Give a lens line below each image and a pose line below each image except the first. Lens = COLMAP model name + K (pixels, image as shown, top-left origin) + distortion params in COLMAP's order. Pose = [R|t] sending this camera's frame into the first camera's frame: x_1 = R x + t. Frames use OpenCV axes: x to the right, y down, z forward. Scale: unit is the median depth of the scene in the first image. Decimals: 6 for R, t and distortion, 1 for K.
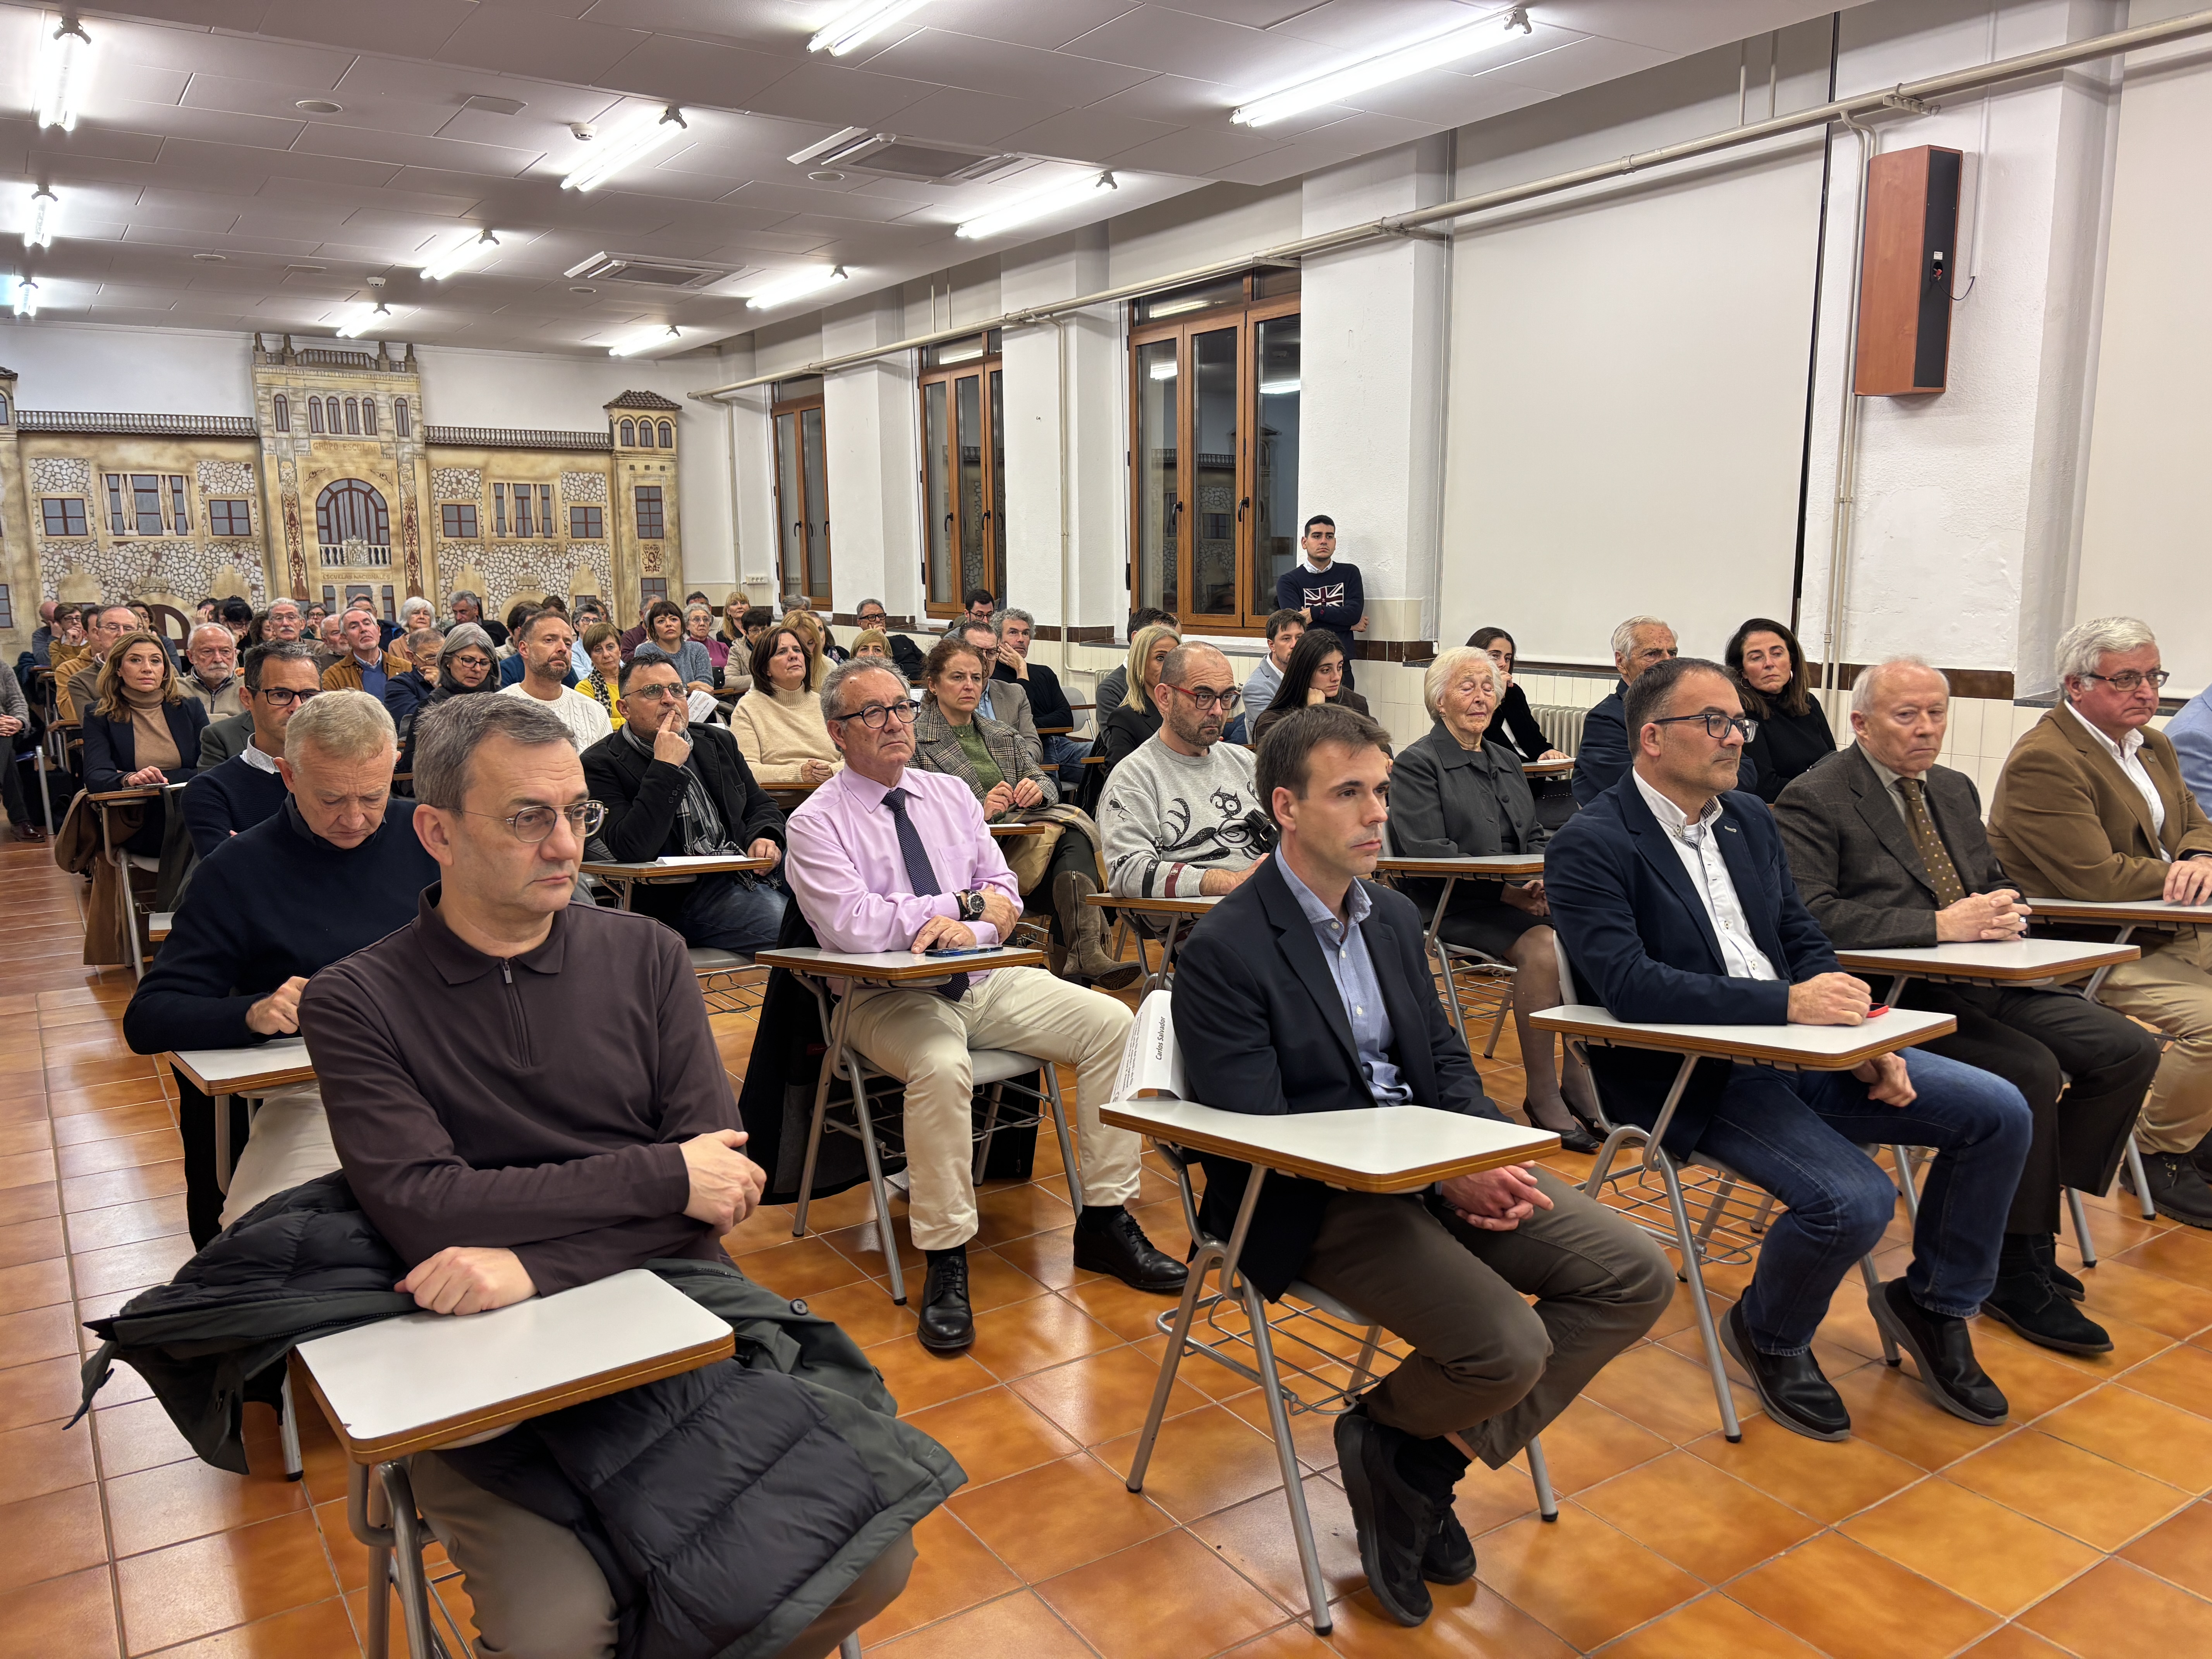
lens RADIAL K [[1682.8, 0, 1106.0], [0, 1682.8, 829.5], [0, 0, 1]] dist [-0.003440, -0.002819]
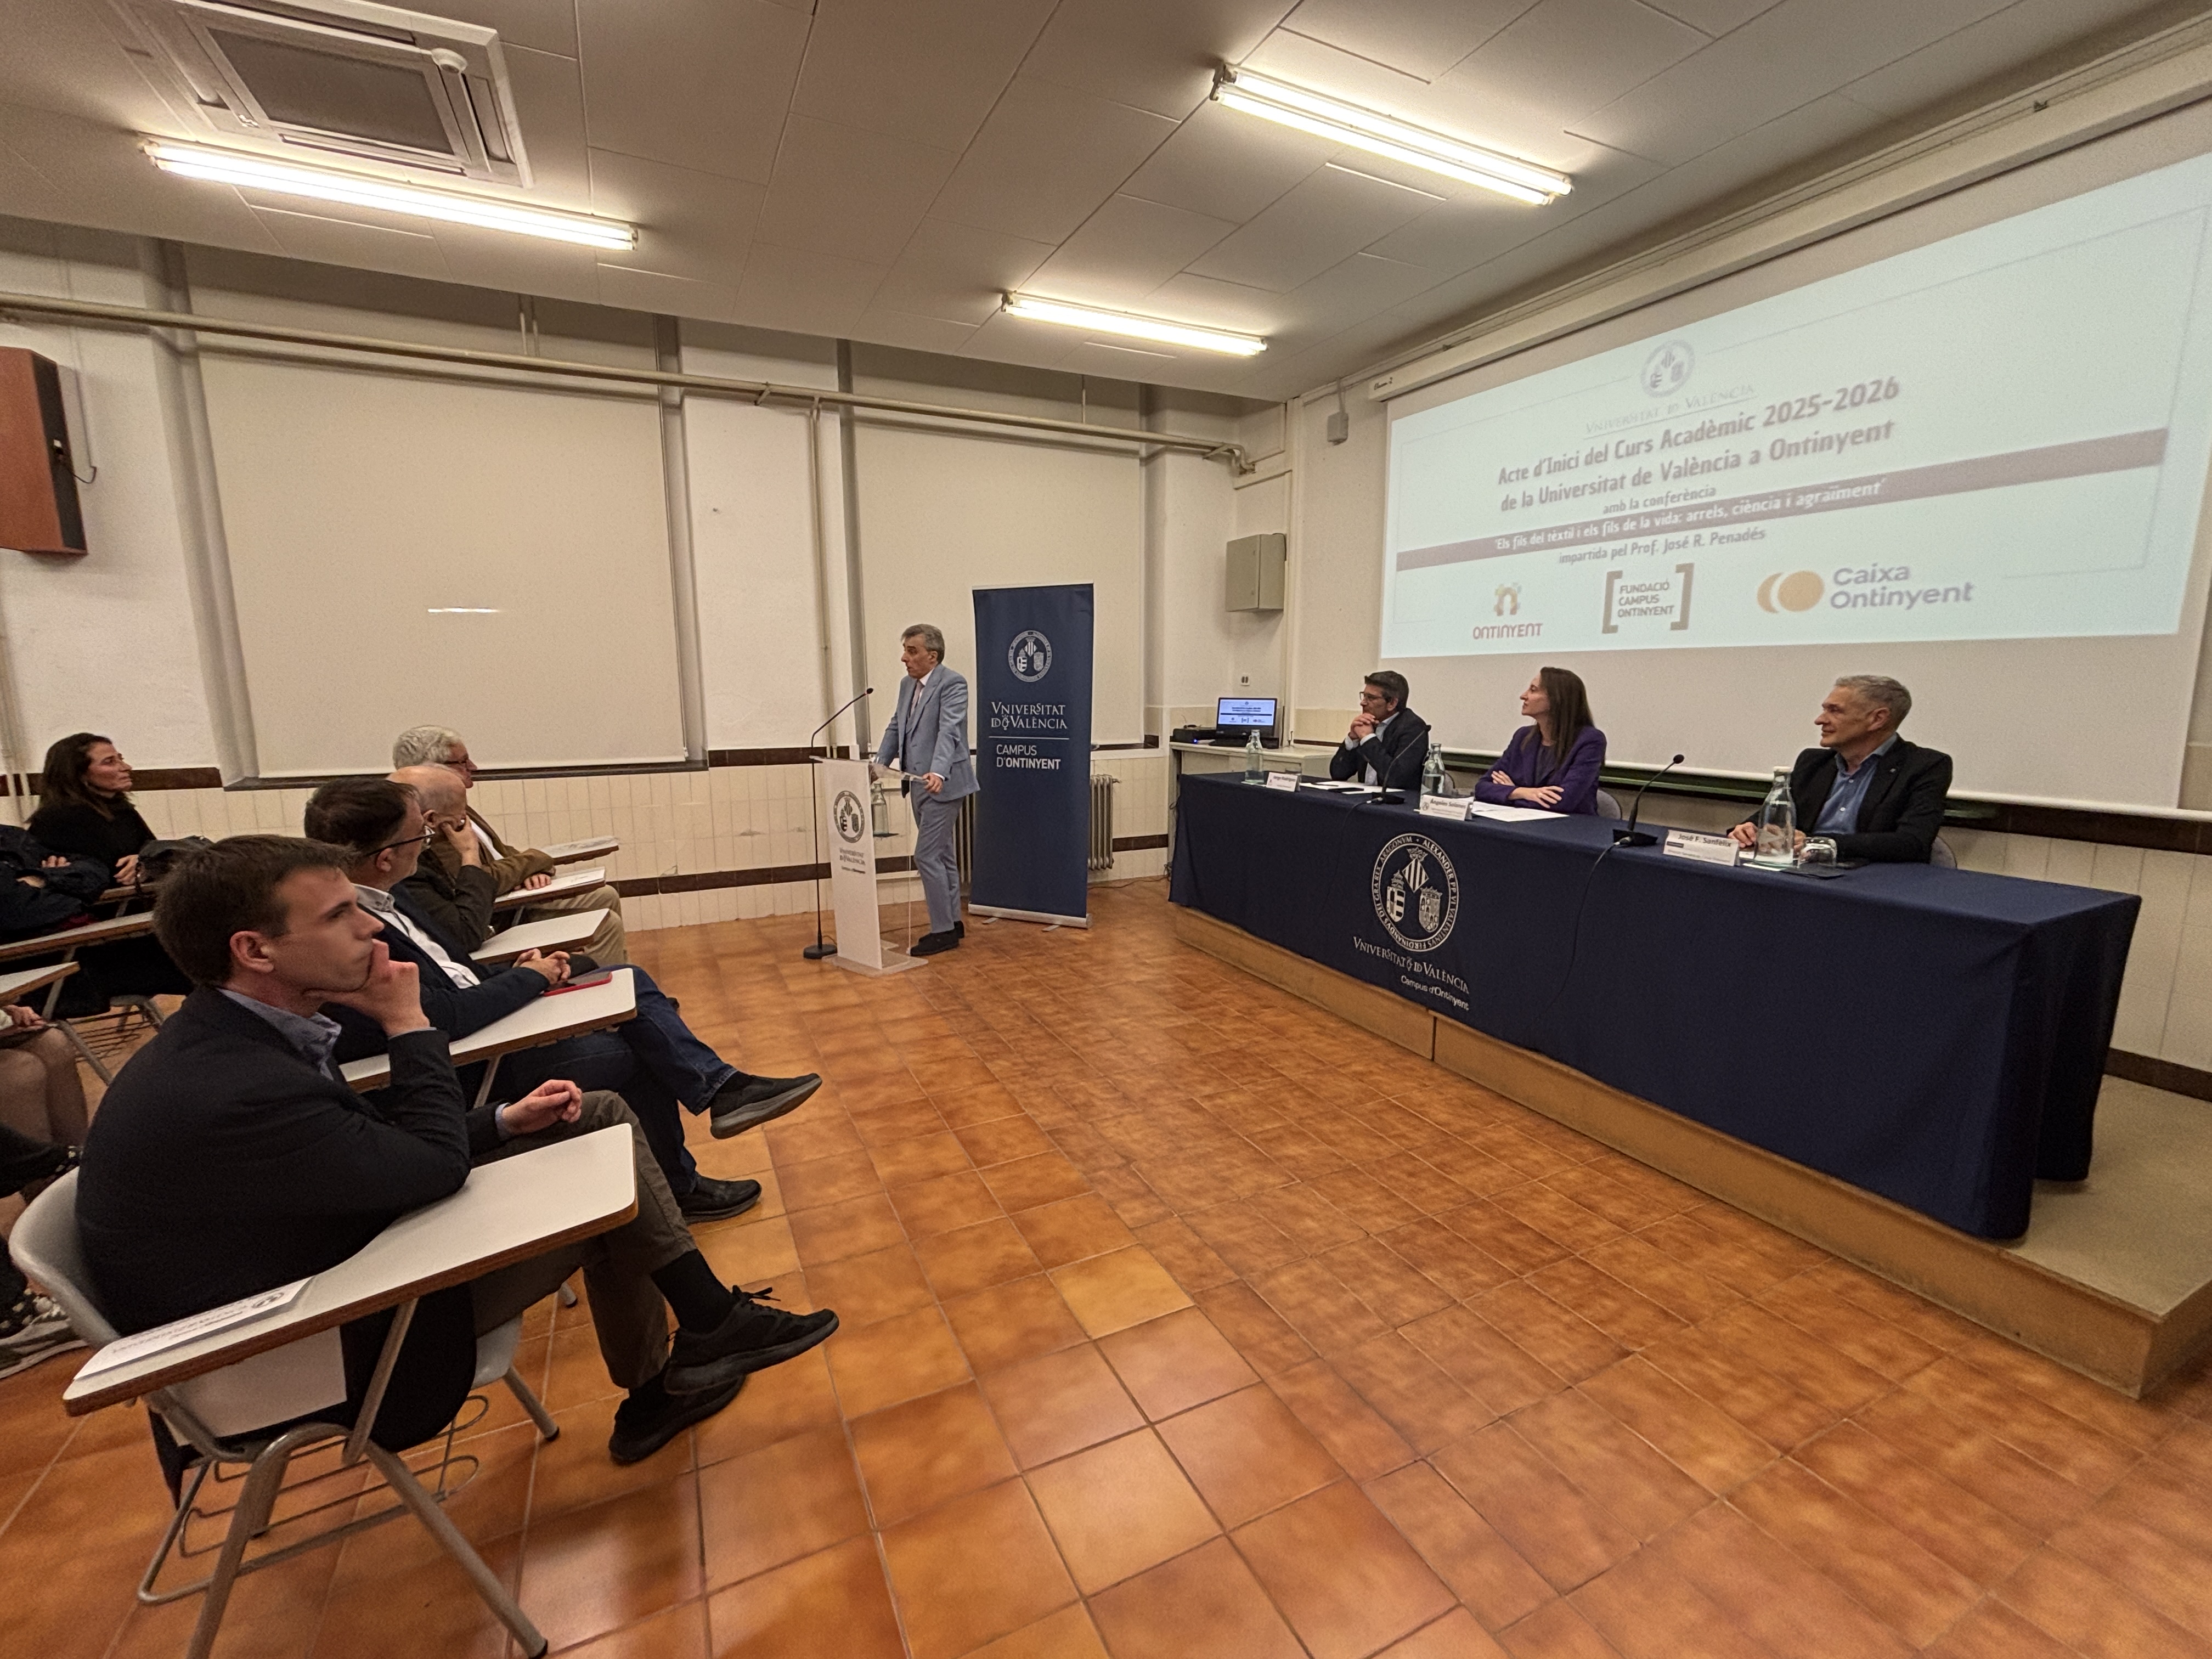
lens RADIAL K [[920.7, 0, 1106.0], [0, 920.7, 829.5], [0, 0, 1]] dist [-0.002928, -0.000561]
pose [[0.125152, -0.154501, 0.980034, -0.124027], [0.161205, 0.977841, 0.133569, -0.027509], [-0.978954, 0.141270, 0.147285, 0.185308]]
